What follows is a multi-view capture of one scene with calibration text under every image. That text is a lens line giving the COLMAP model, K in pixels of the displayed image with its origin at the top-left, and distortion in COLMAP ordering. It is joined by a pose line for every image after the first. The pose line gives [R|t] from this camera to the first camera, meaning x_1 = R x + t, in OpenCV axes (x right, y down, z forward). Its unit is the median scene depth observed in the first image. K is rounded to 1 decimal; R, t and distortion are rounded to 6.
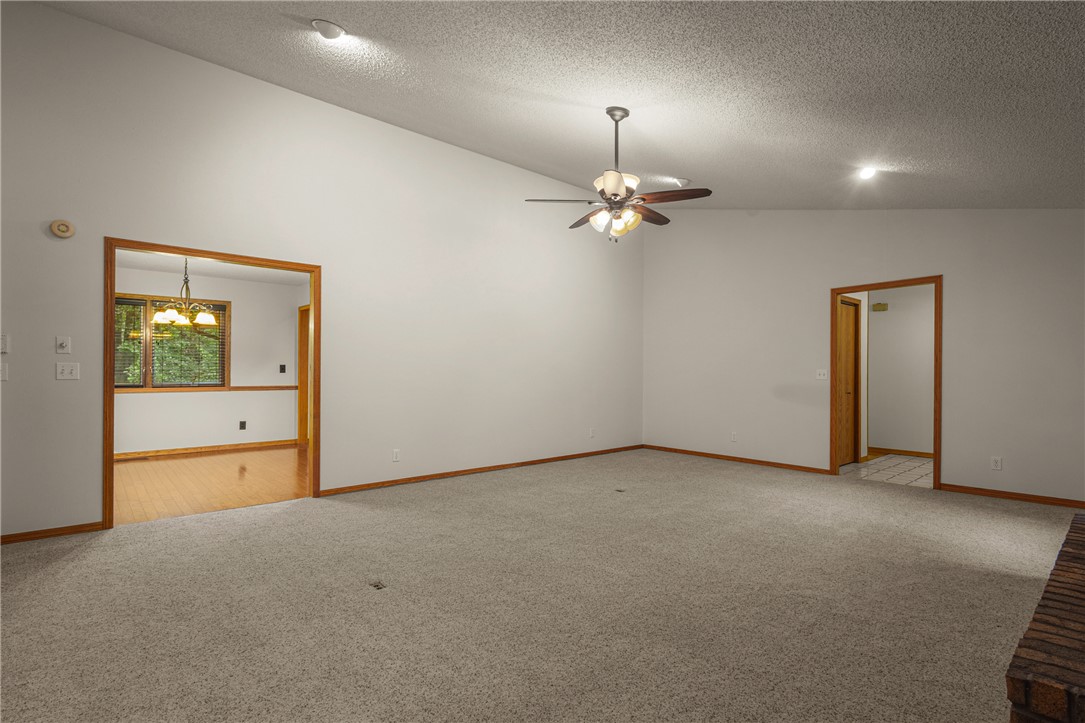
lens RADIAL K [[517.4, 0, 543.5], [0, 517.4, 363.5], [0, 0, 1]] dist [0.001225, 0.000401]
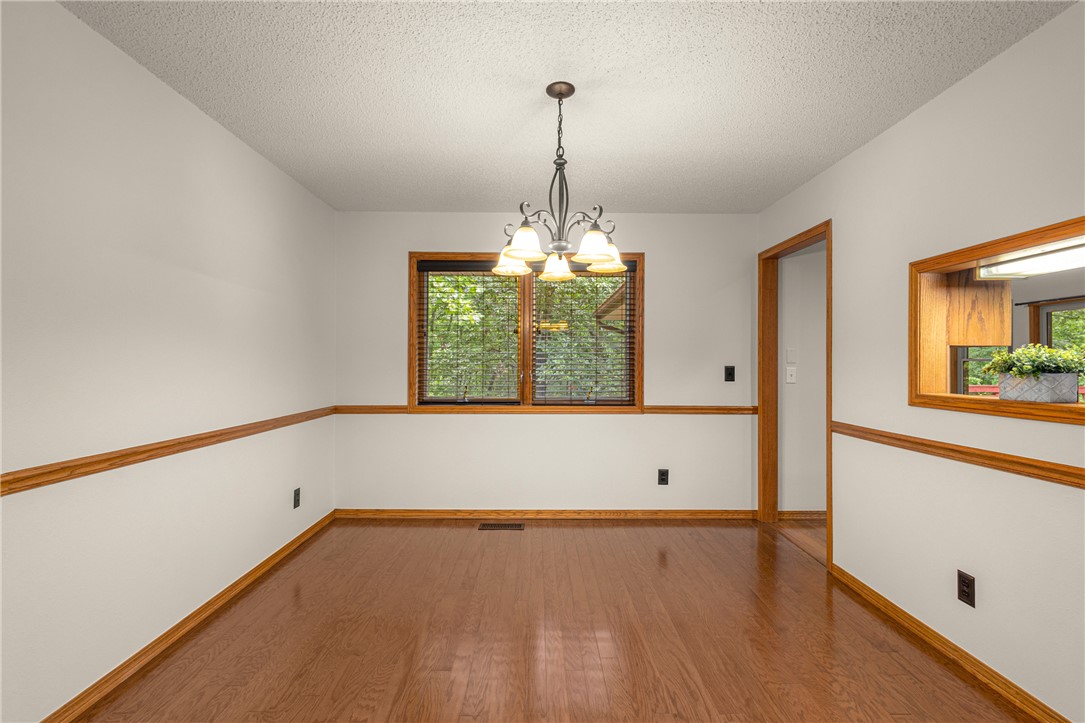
lens RADIAL K [[517.4, 0, 543.5], [0, 517.4, 363.5], [0, 0, 1]] dist [0.001225, 0.000401]
pose [[0.758117, -0.003402, -0.652109, -0.303413], [0.005834, 0.999982, 0.001565, -0.002320], [0.652092, -0.004991, 0.758123, 0.476605]]
